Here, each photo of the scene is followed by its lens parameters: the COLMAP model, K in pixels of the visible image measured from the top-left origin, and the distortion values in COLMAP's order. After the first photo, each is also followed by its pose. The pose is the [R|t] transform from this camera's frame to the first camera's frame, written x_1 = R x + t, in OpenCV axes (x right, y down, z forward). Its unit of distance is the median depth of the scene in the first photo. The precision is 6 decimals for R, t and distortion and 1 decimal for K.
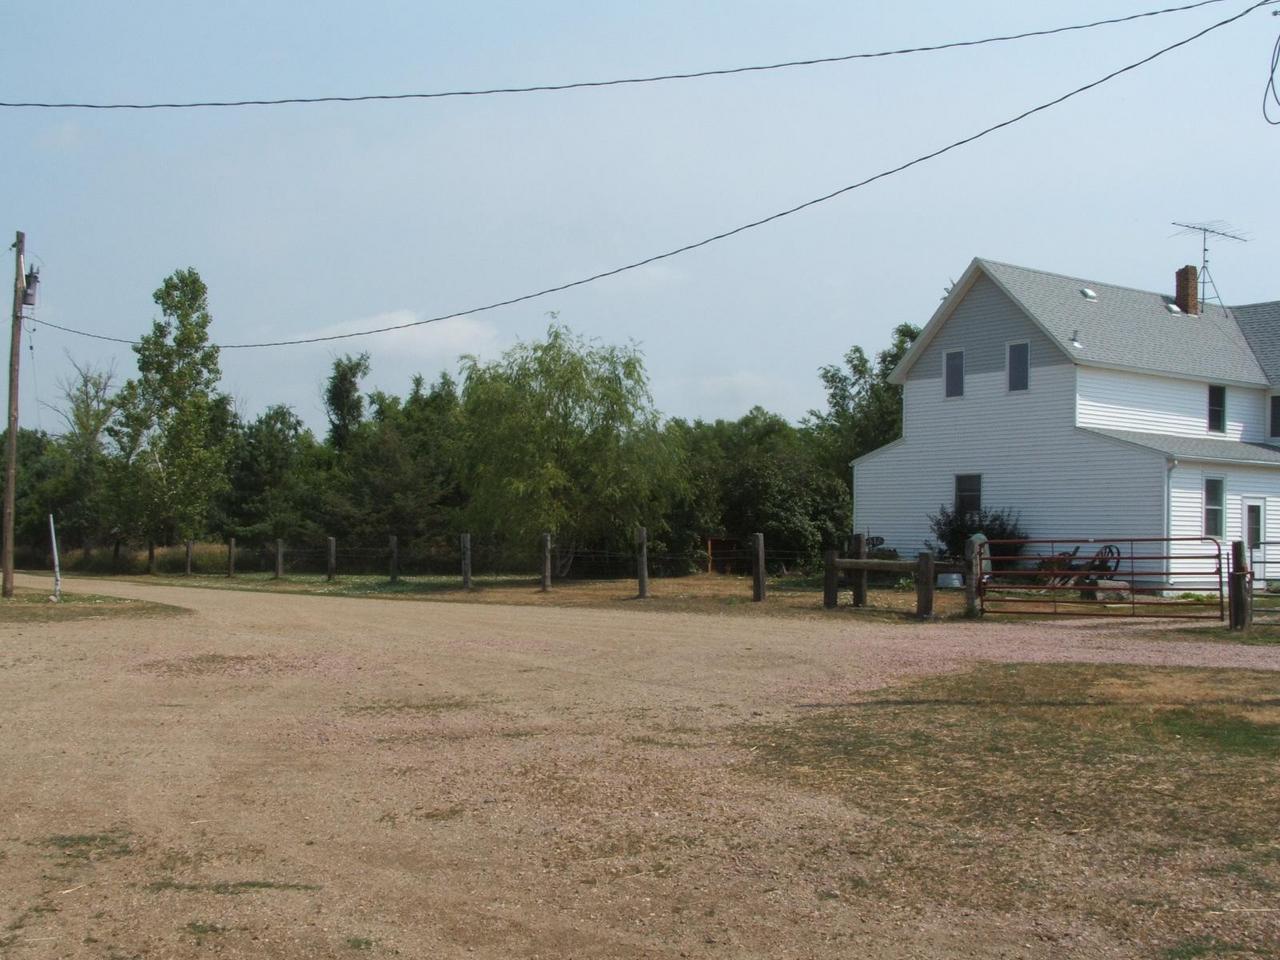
lens RADIAL K [[1486.2, 0, 646.0], [0, 1486.2, 483.0], [0, 0, 1]] dist [-0.153820, 0.000000]
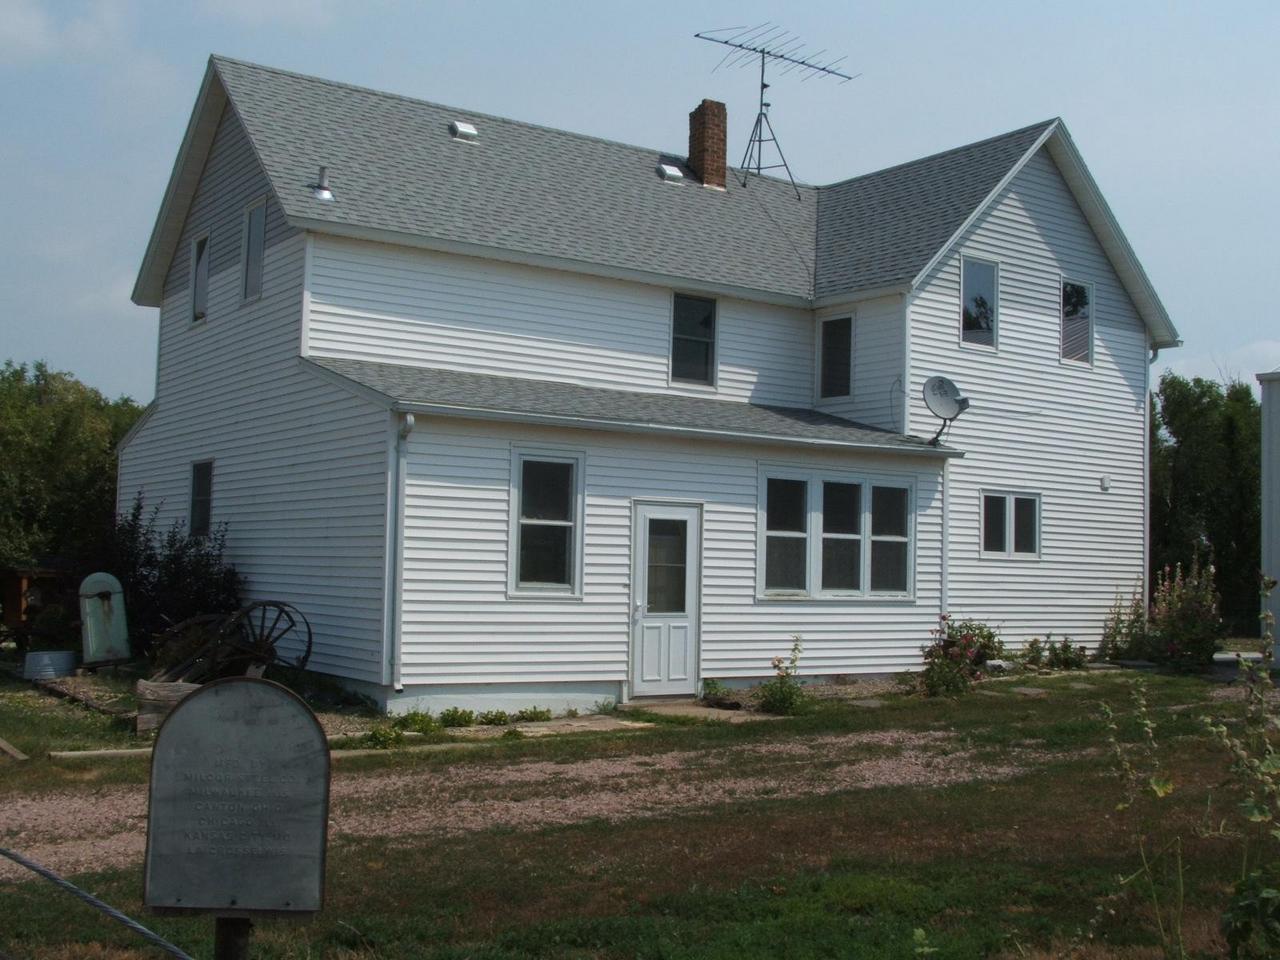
lens RADIAL K [[1486.2, 0, 632.7], [0, 1486.2, 493.2], [0, 0, 1]] dist [-0.153820, 0.000000]
pose [[0.999867, 0.005026, 0.015536, 0.373191], [-0.004782, 0.999865, -0.015749, 0.013536], [-0.015613, 0.015672, 0.999755, 0.476479]]
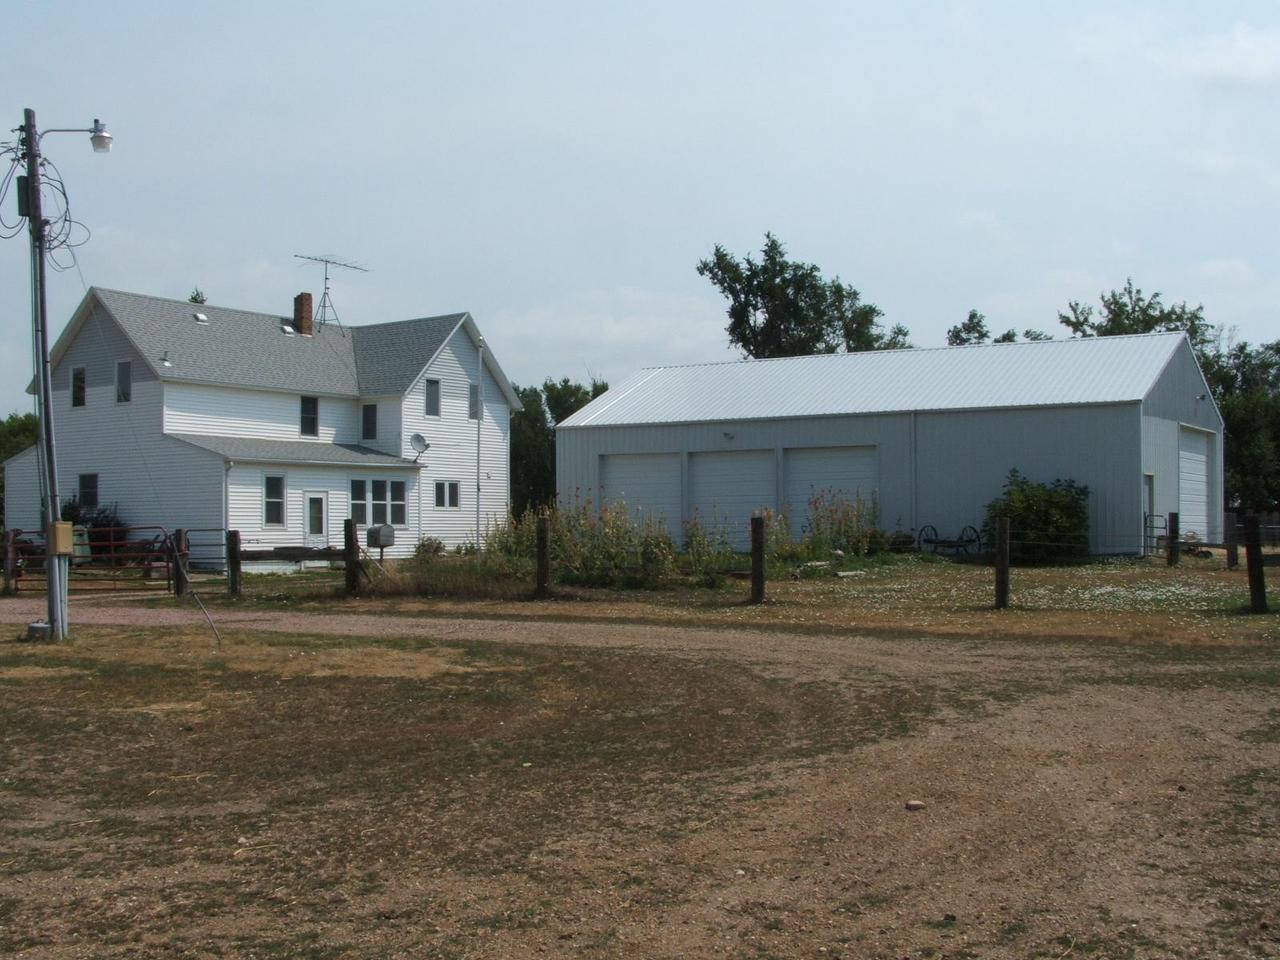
lens RADIAL K [[1486.2, 0, 637.1], [0, 1486.2, 480.6], [0, 0, 1]] dist [-0.153820, 0.000000]
pose [[0.920846, -0.012105, 0.389740, 0.174090], [0.009176, 0.999914, 0.009375, -0.007371], [-0.389819, -0.005056, 0.920877, -0.223373]]
